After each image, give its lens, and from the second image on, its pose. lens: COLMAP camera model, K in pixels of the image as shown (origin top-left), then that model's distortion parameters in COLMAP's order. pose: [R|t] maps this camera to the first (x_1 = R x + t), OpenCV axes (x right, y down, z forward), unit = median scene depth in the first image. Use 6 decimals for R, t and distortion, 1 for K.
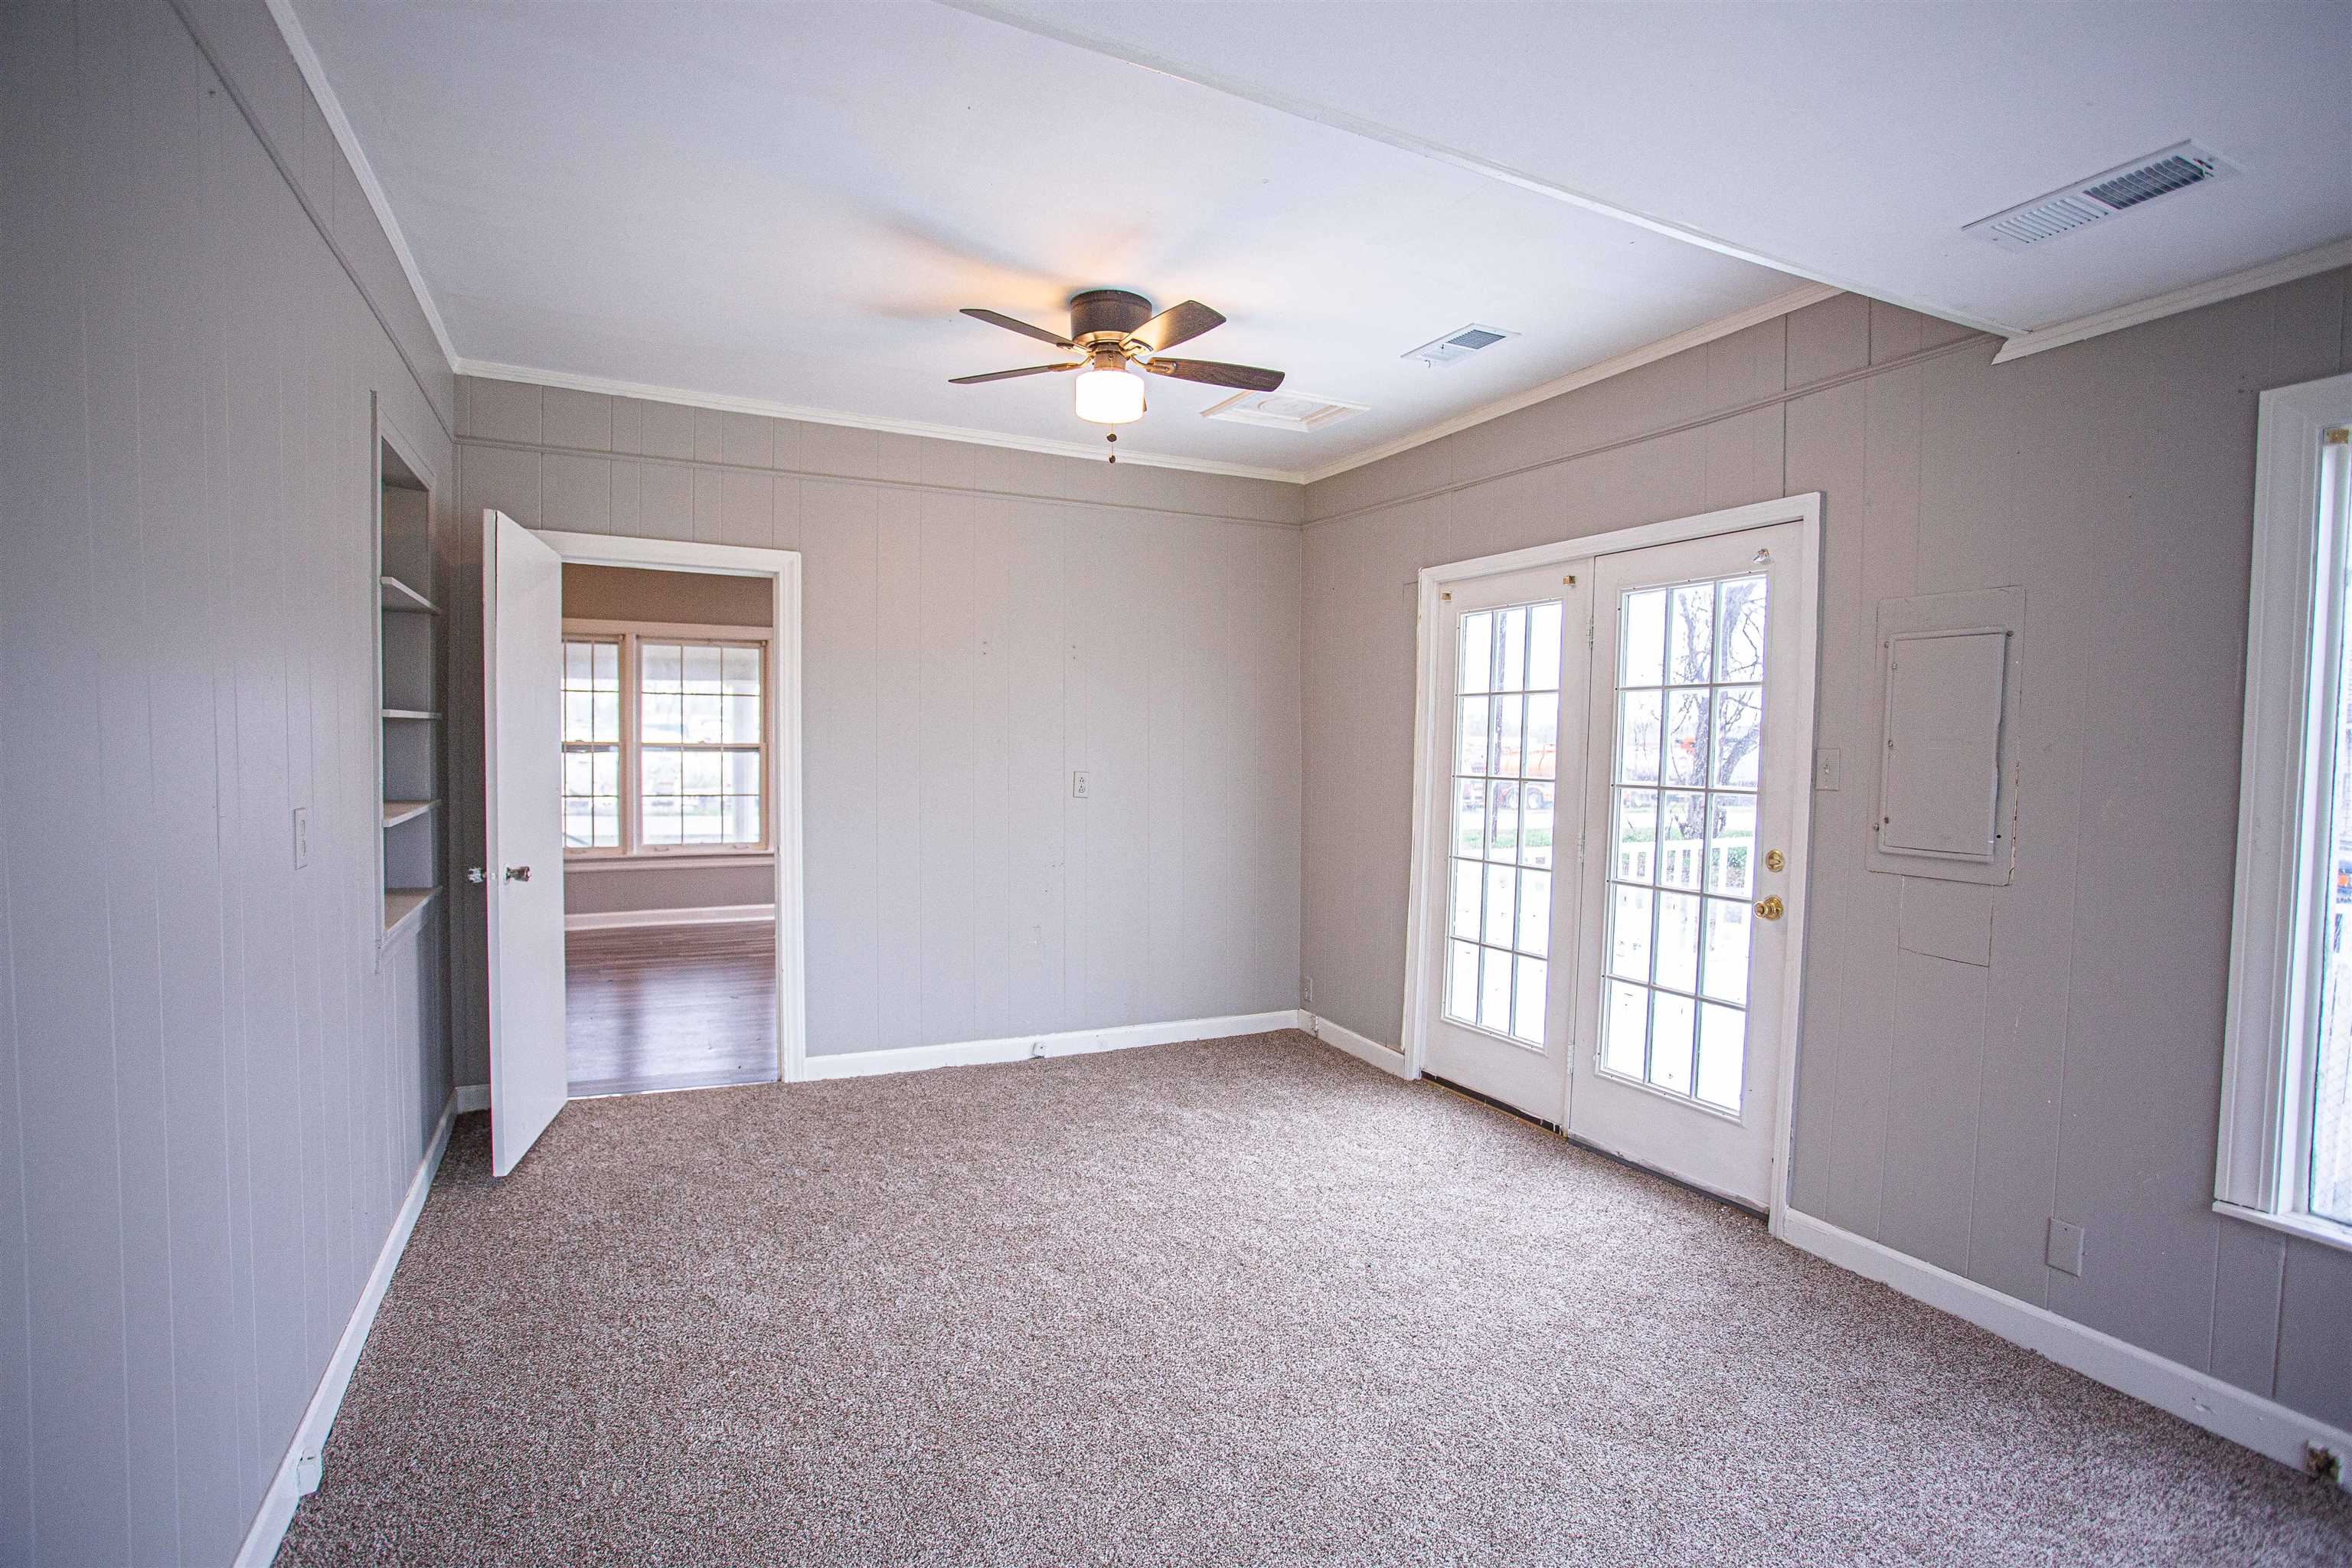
lens RADIAL K [[1162.1, 0, 1176.0], [0, 1162.1, 784.0], [0, 0, 1]] dist [-0.054584, 0.026103]
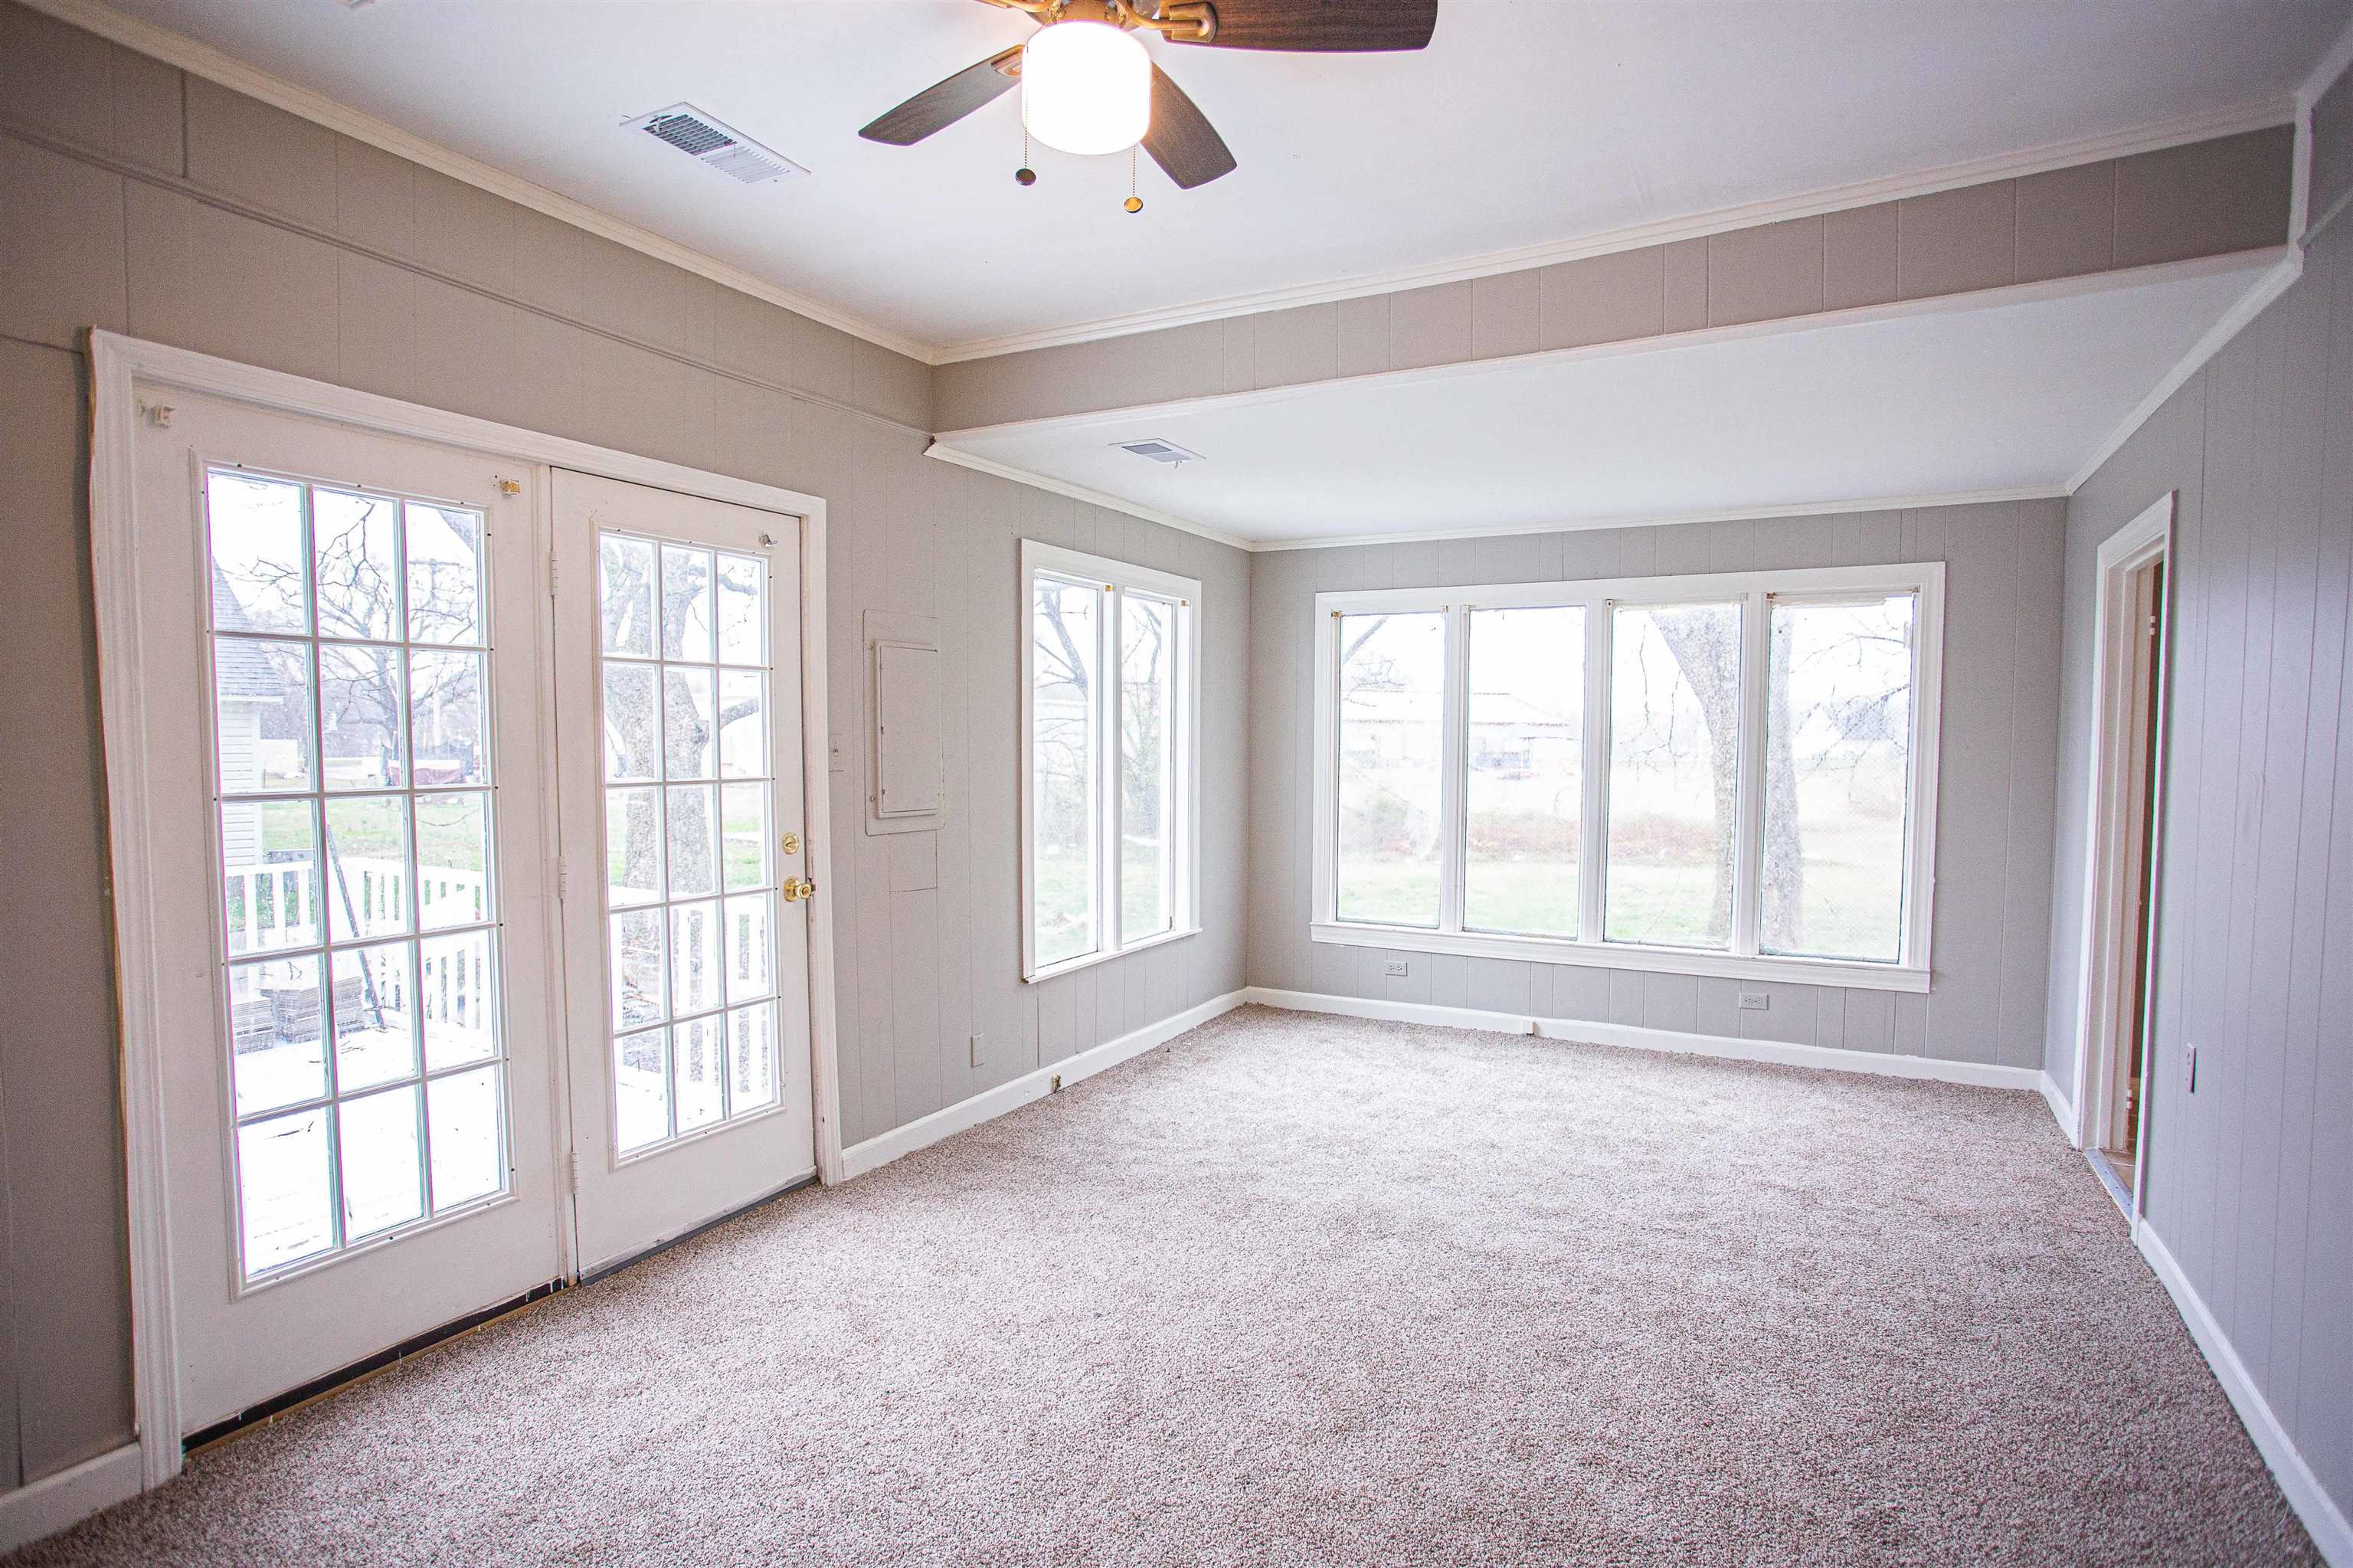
lens RADIAL K [[1162.6, 0, 1176.5], [0, 1162.6, 784.0], [0, 0, 1]] dist [-0.054584, 0.026103]
pose [[-0.566235, -0.059424, 0.822099, -0.435416], [0.010350, 0.996807, 0.079181, -0.054244], [-0.824179, 0.053344, -0.563812, 1.075663]]
